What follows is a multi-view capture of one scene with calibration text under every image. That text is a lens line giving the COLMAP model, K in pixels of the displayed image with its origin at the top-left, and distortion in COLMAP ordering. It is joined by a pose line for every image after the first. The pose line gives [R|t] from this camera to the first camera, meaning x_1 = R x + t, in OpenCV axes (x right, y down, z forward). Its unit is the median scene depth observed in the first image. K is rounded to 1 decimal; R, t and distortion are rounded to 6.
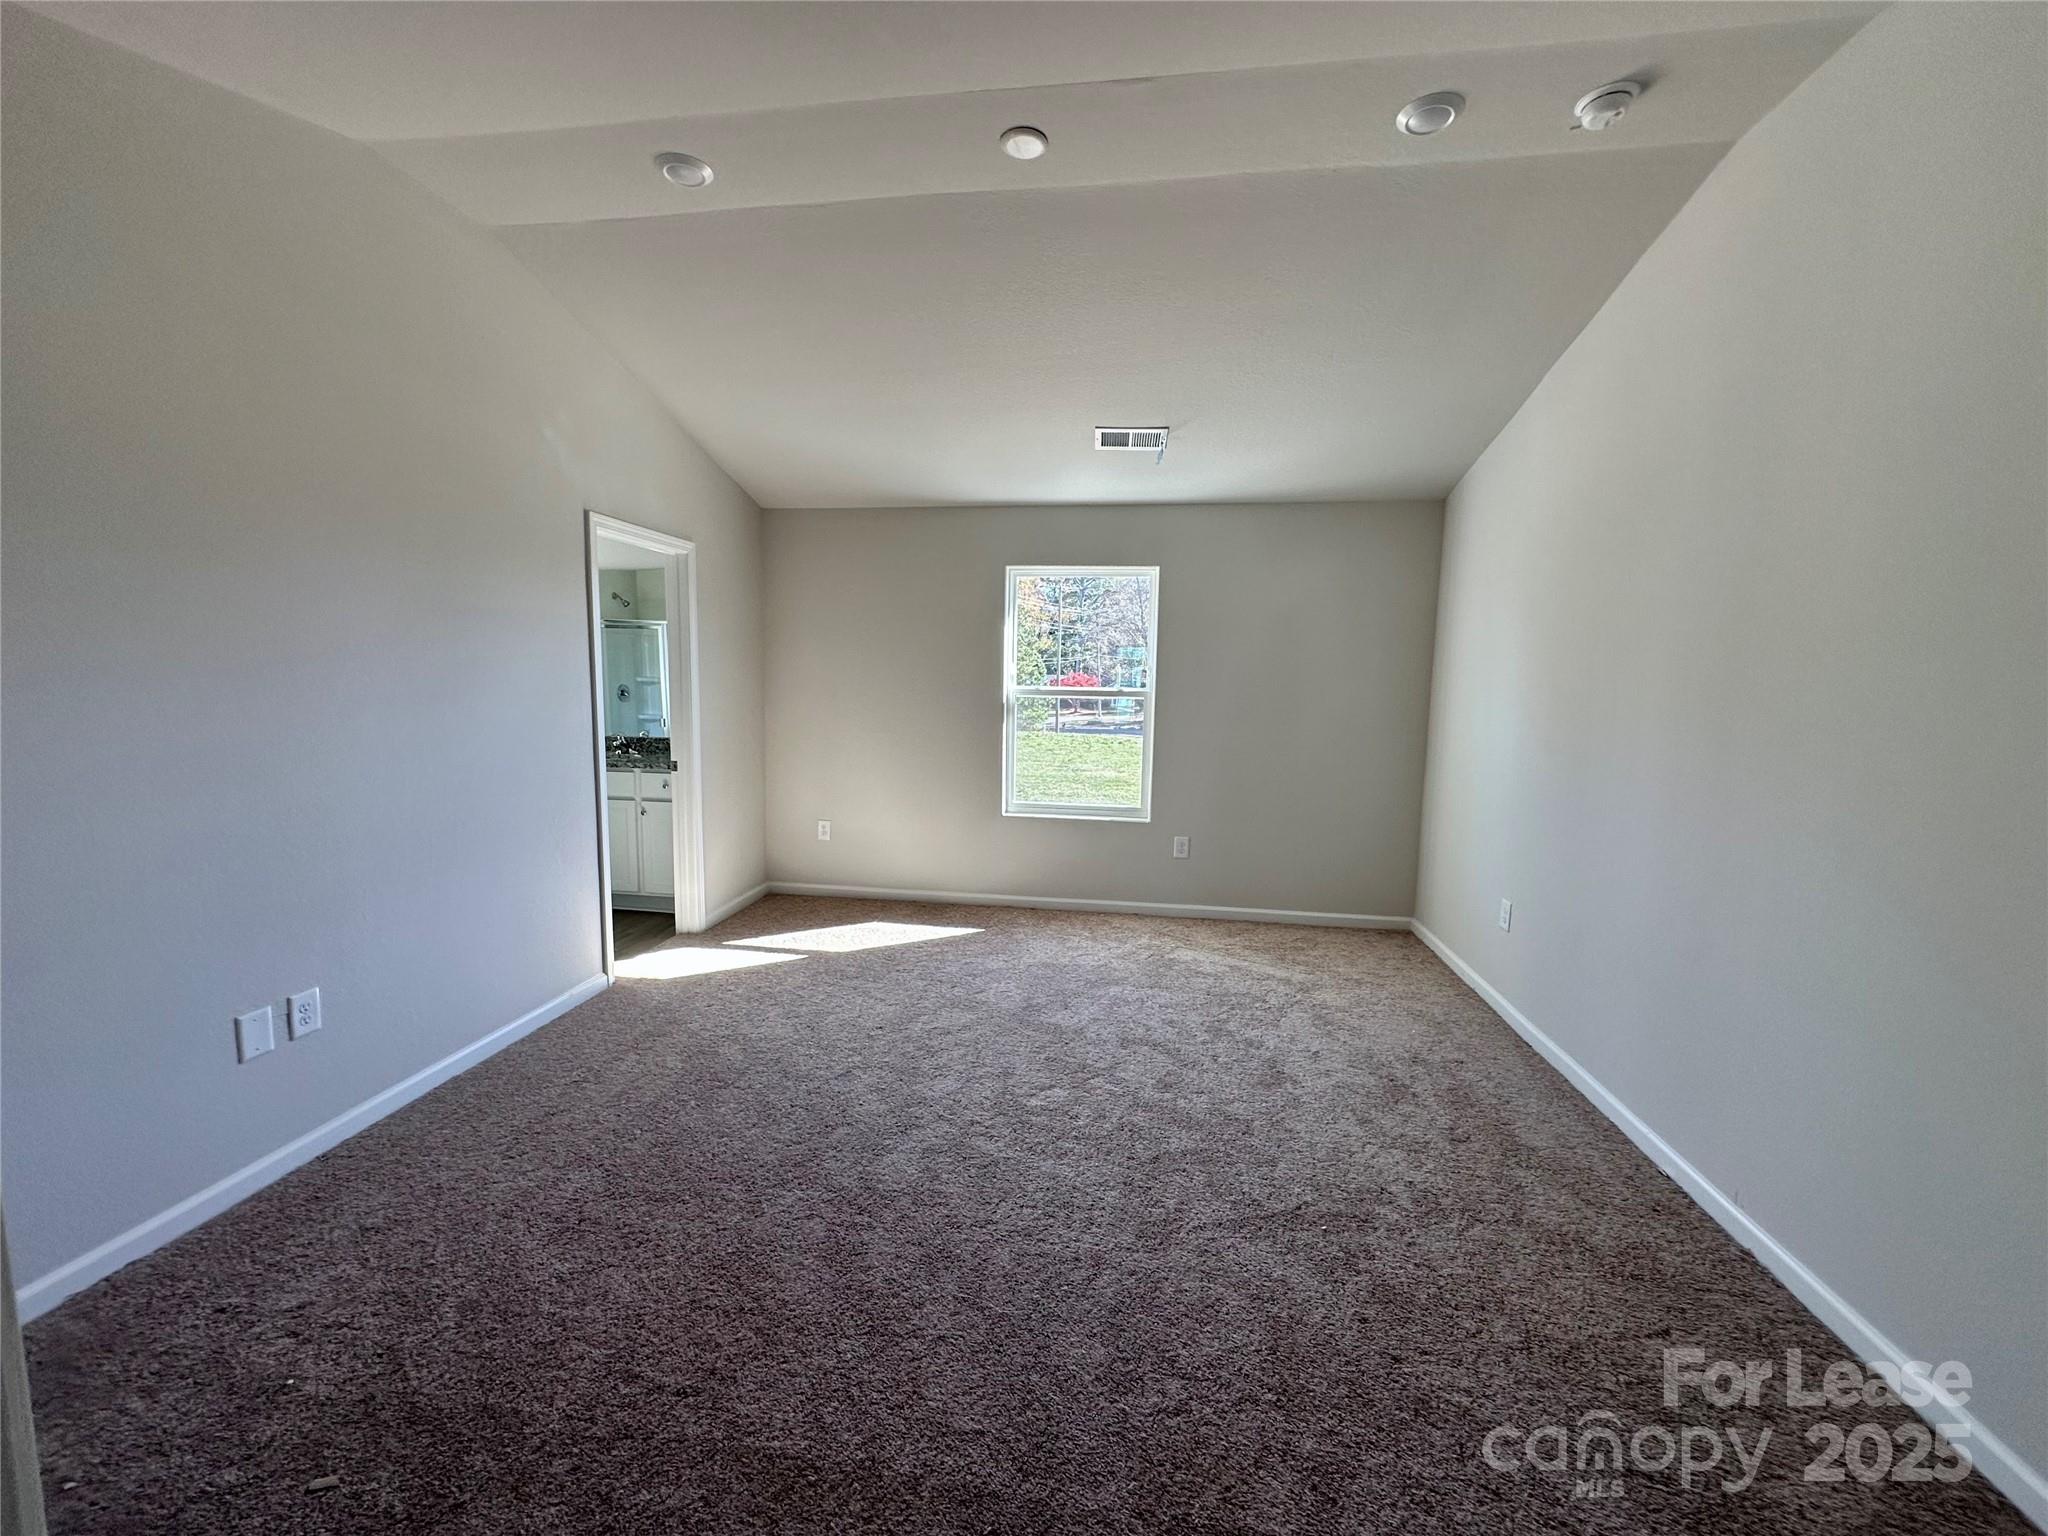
lens RADIAL K [[824.3, 0, 1027.4], [0, 824.3, 775.6], [0, 0, 1]] dist [-0.001955, 0.000018]
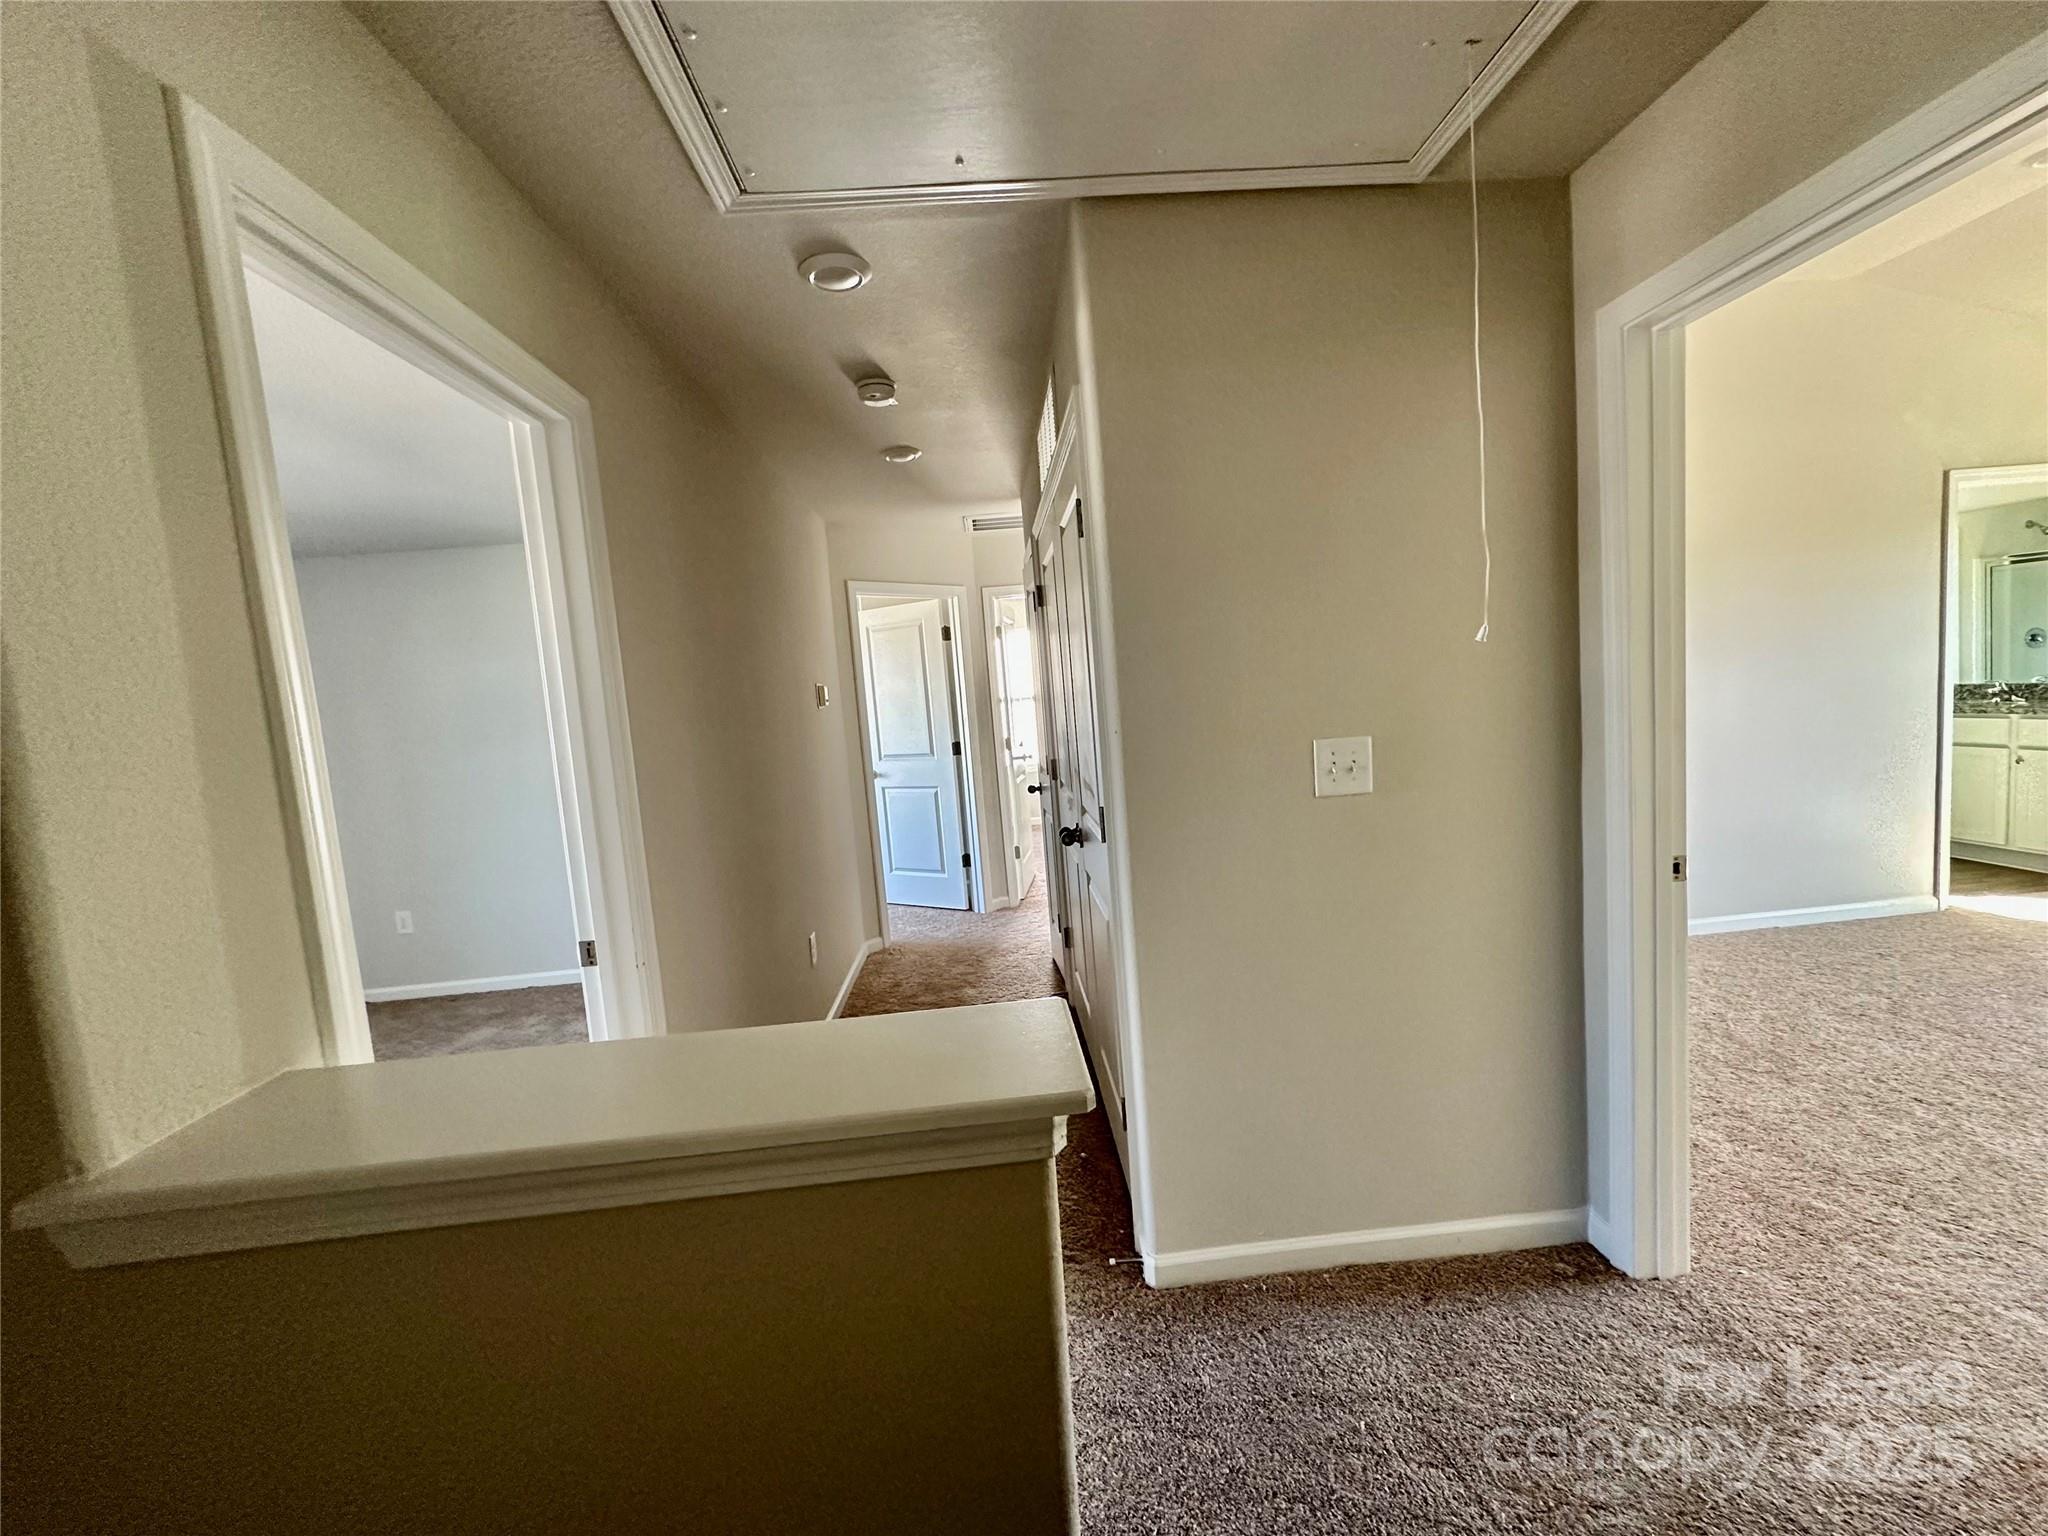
lens RADIAL K [[824.3, 0, 1027.4], [0, 824.3, 775.6], [0, 0, 1]] dist [-0.001955, 0.000018]
pose [[0.198201, 0.057596, -0.978468, 0.290397], [-0.029778, 0.998165, 0.052723, 0.057616], [0.979709, 0.018687, 0.199552, -0.376966]]
